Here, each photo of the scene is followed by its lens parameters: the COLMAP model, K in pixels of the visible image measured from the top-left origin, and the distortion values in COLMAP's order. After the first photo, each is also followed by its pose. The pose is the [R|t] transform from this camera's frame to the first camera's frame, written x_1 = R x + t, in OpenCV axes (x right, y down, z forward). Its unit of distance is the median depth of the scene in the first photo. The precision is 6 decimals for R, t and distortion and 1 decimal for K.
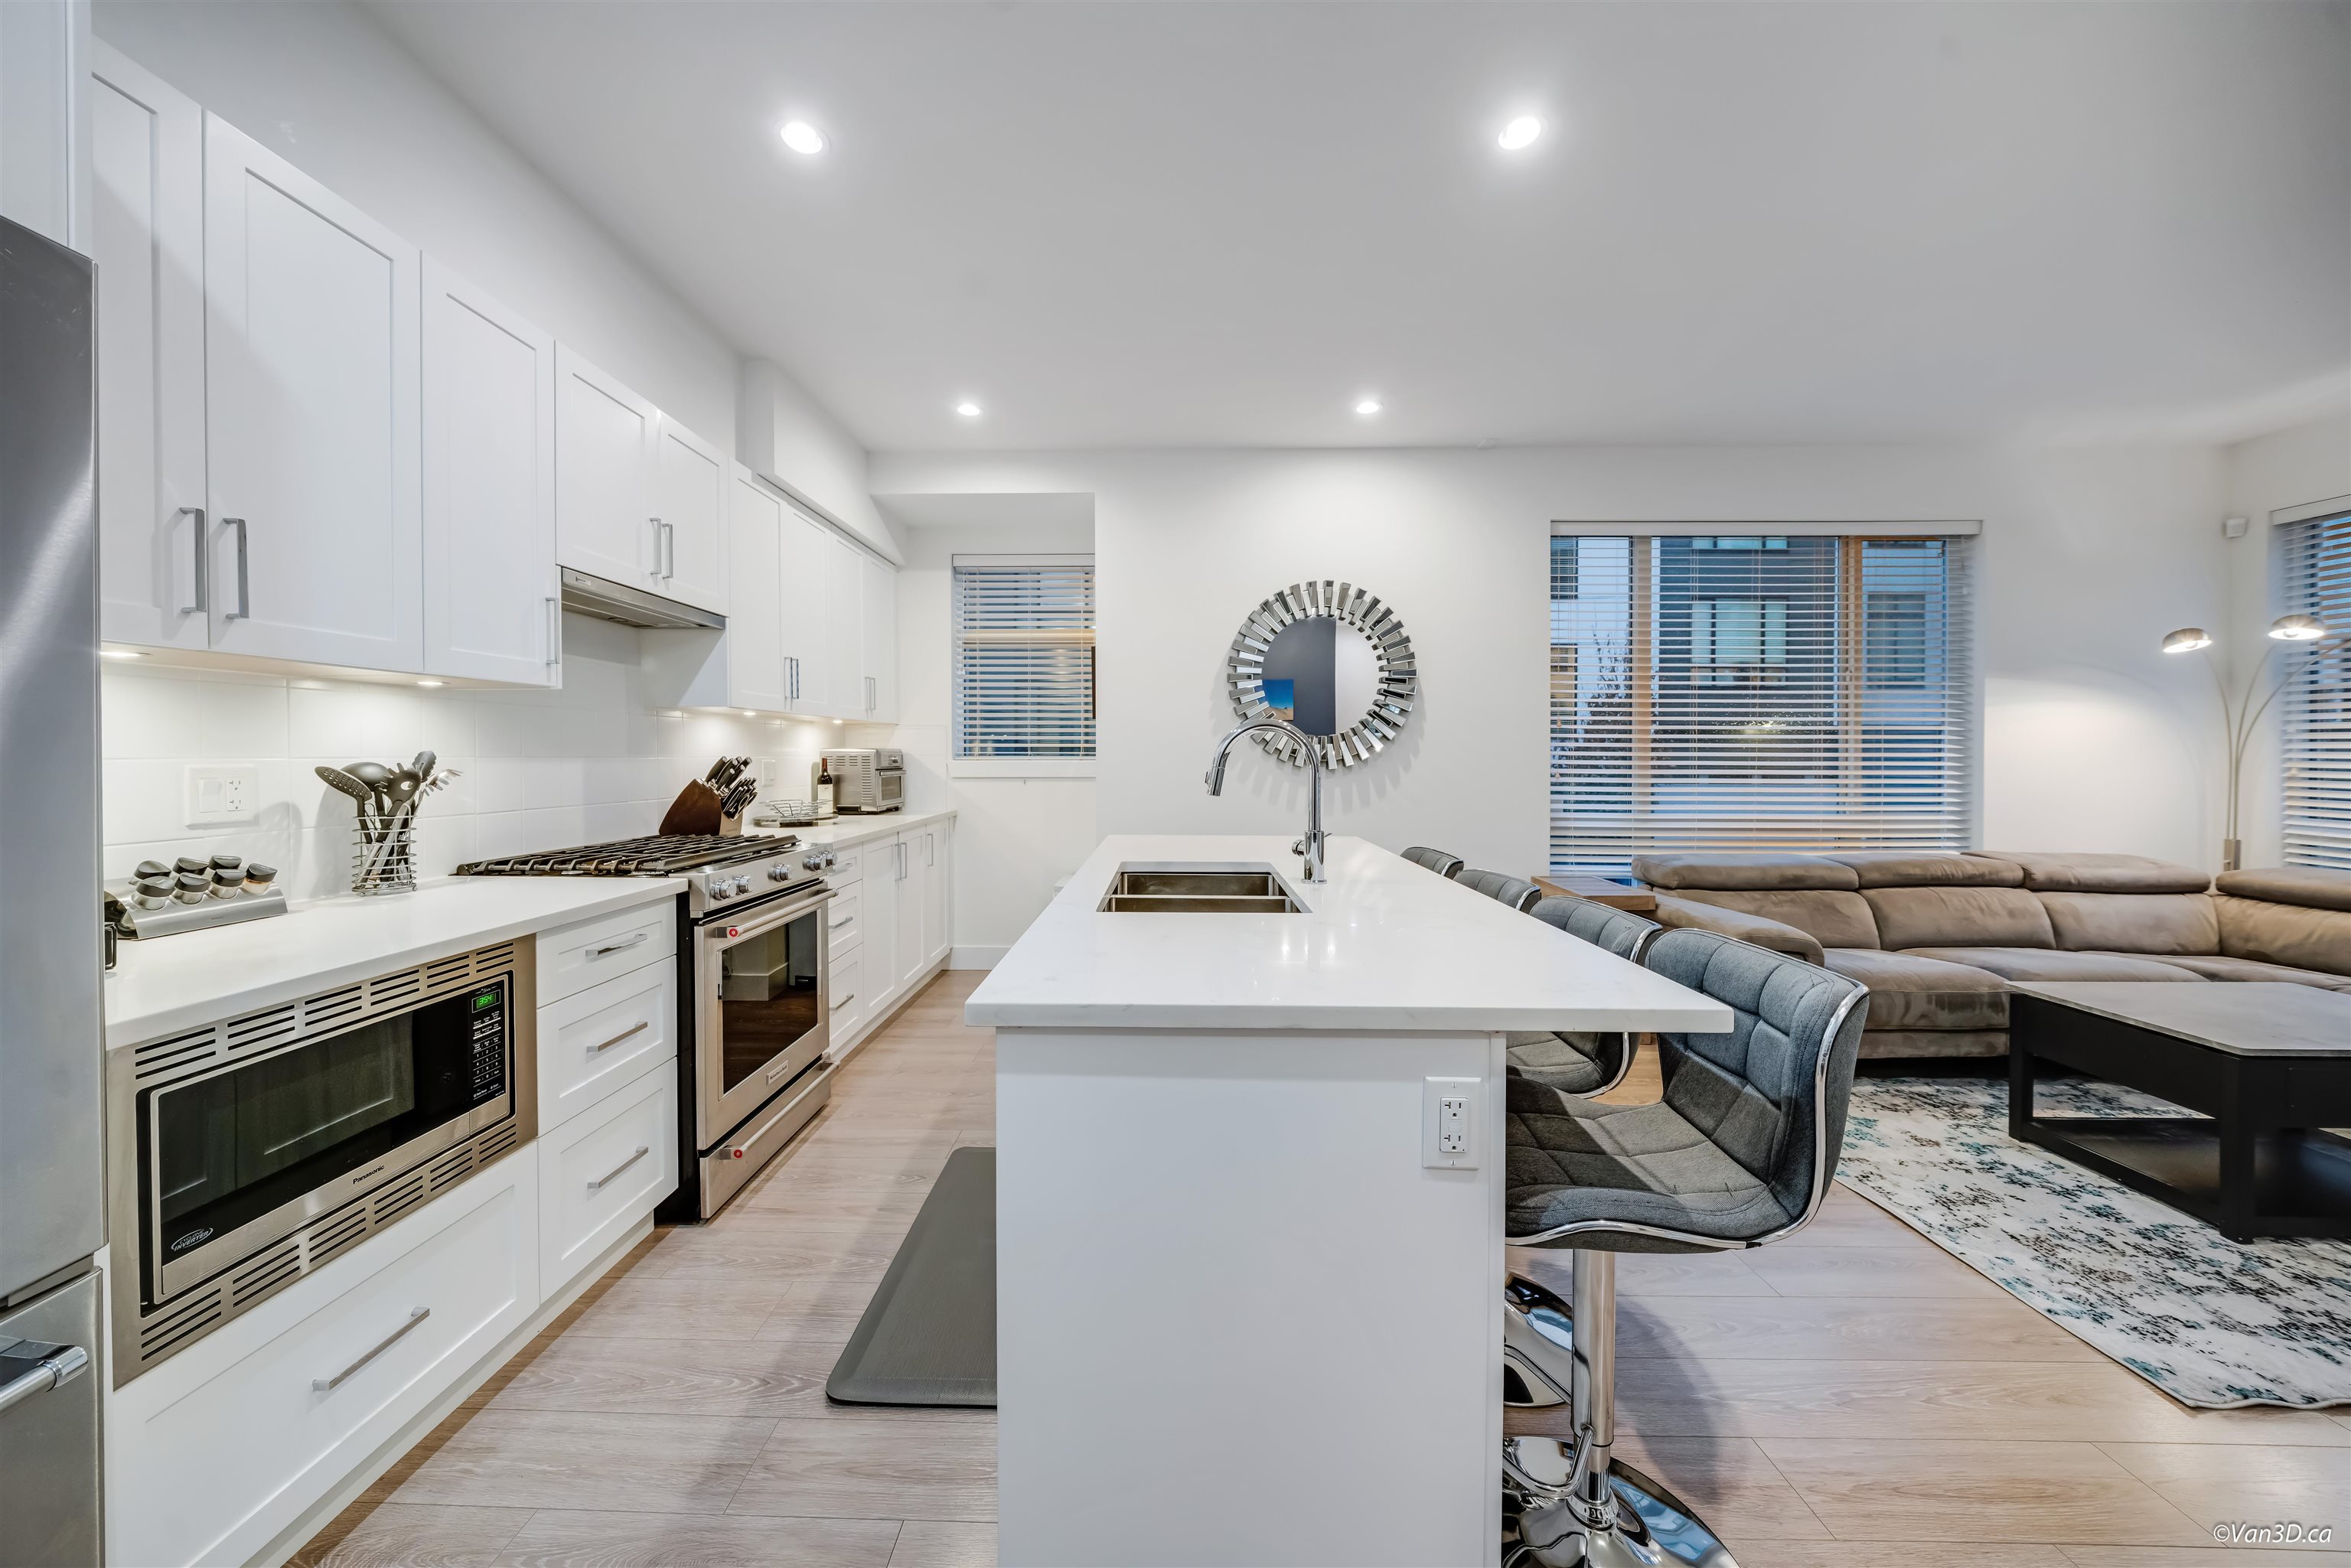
lens RADIAL K [[804.0, 0, 1161.0], [0, 804.0, 765.7], [0, 0, 1]] dist [-0.004846, 0.000243]
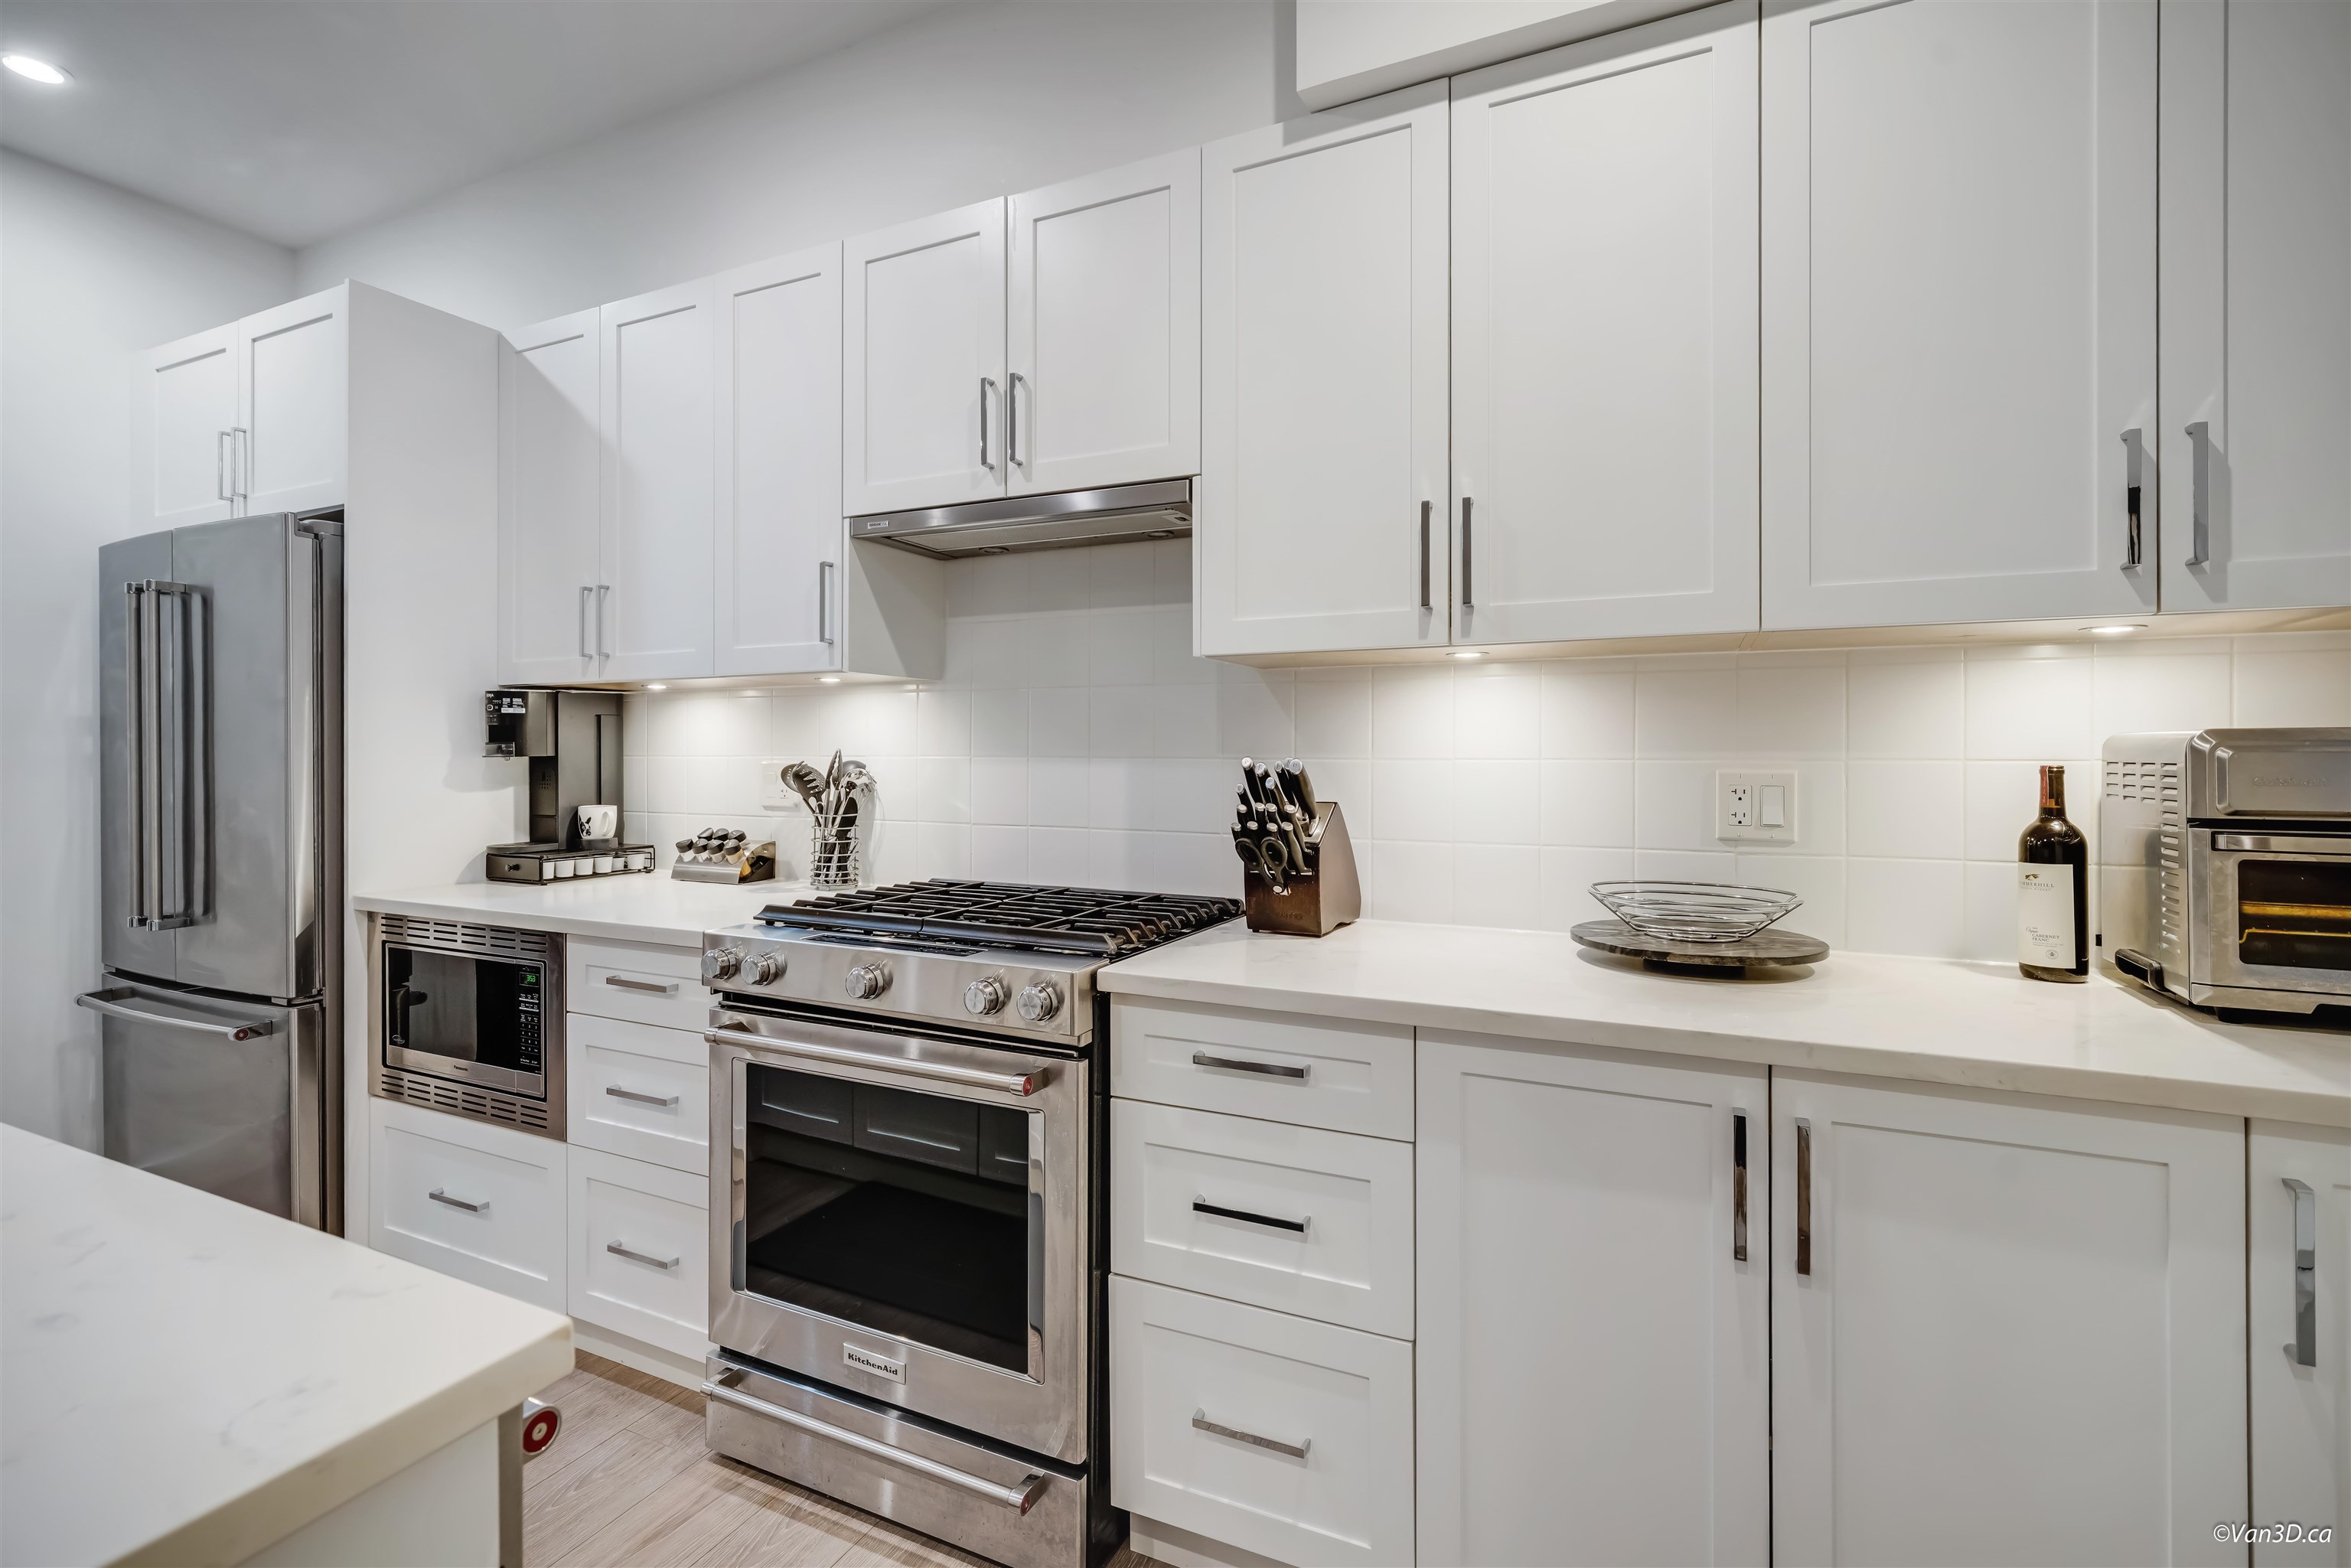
lens RADIAL K [[1087.8, 0, 1144.8], [0, 1087.8, 749.0], [0, 0, 1]] dist [0.000327, 0.000018]
pose [[-0.421902, 0.000927, -0.906641, 0.088669], [-0.011662, 0.999911, 0.006449, -0.024008], [0.906566, 0.013294, -0.421854, 1.428627]]
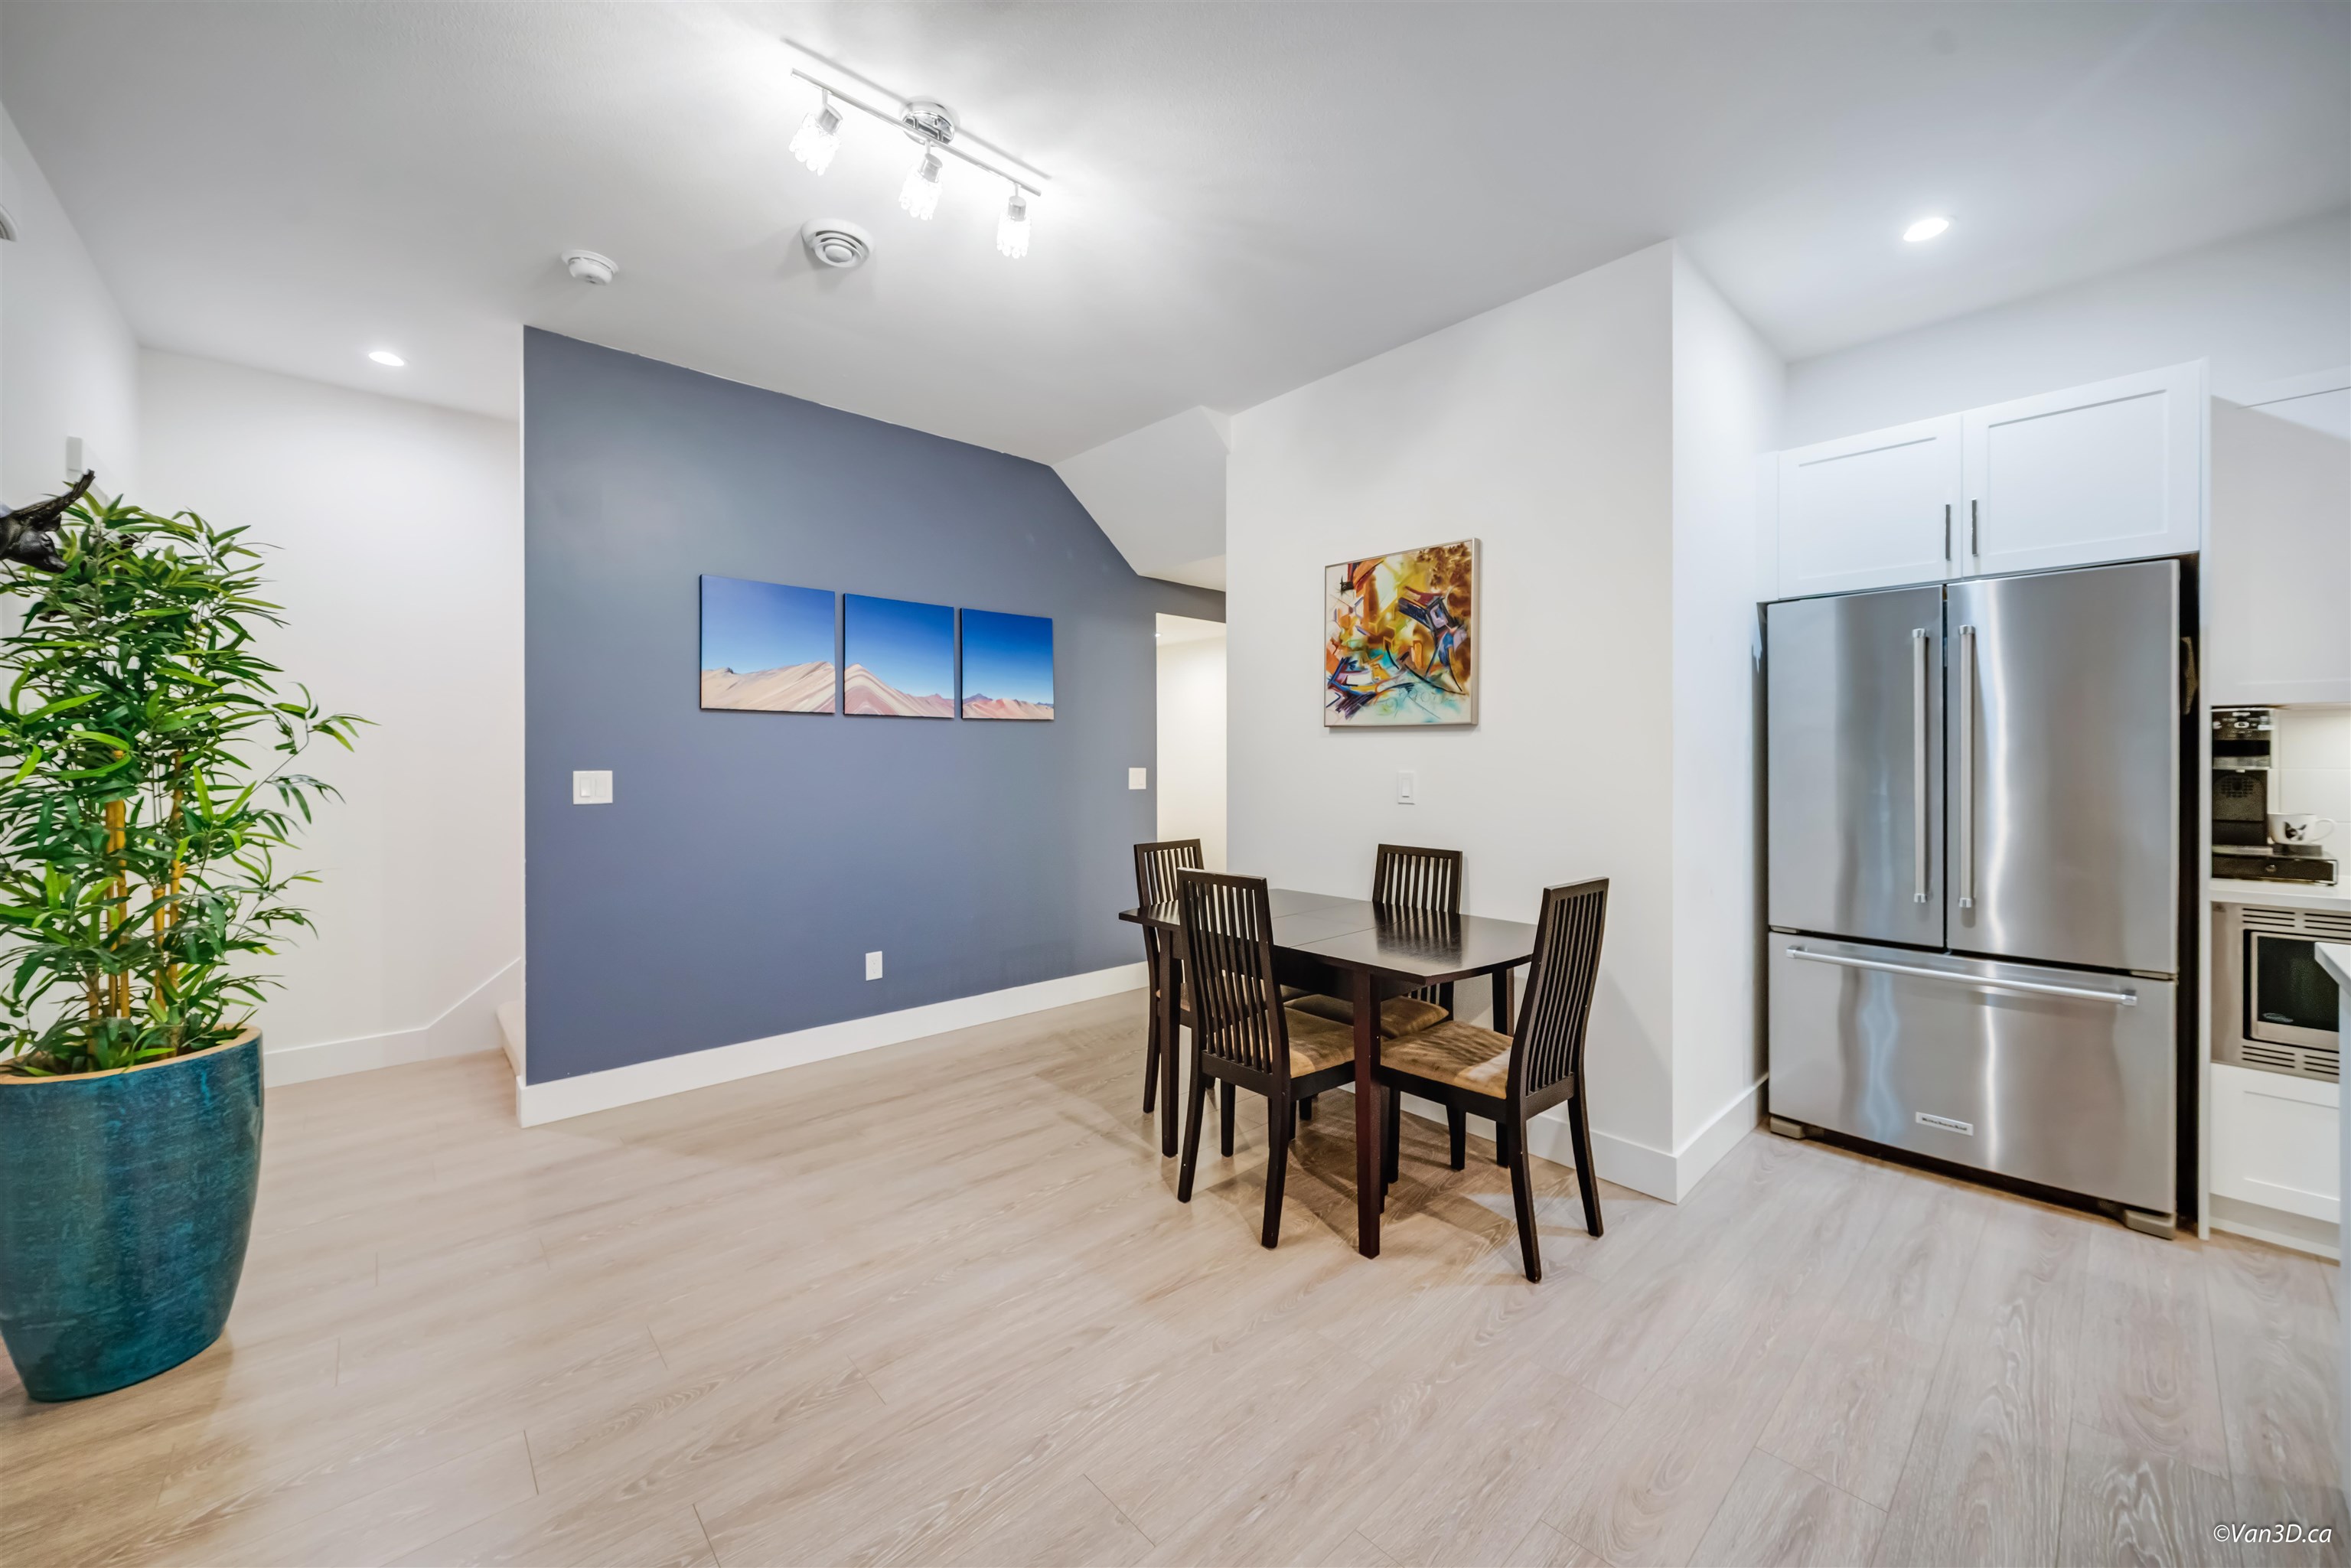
lens RADIAL K [[878.2, 0, 1164.9], [0, 878.2, 760.6], [0, 0, 1]] dist [-0.005508, -0.000142]
pose [[-0.730150, 0.001067, -0.683286, 0.915377], [-0.010256, 0.999869, 0.012520, -0.010831], [0.683210, 0.016149, -0.730044, 0.287050]]
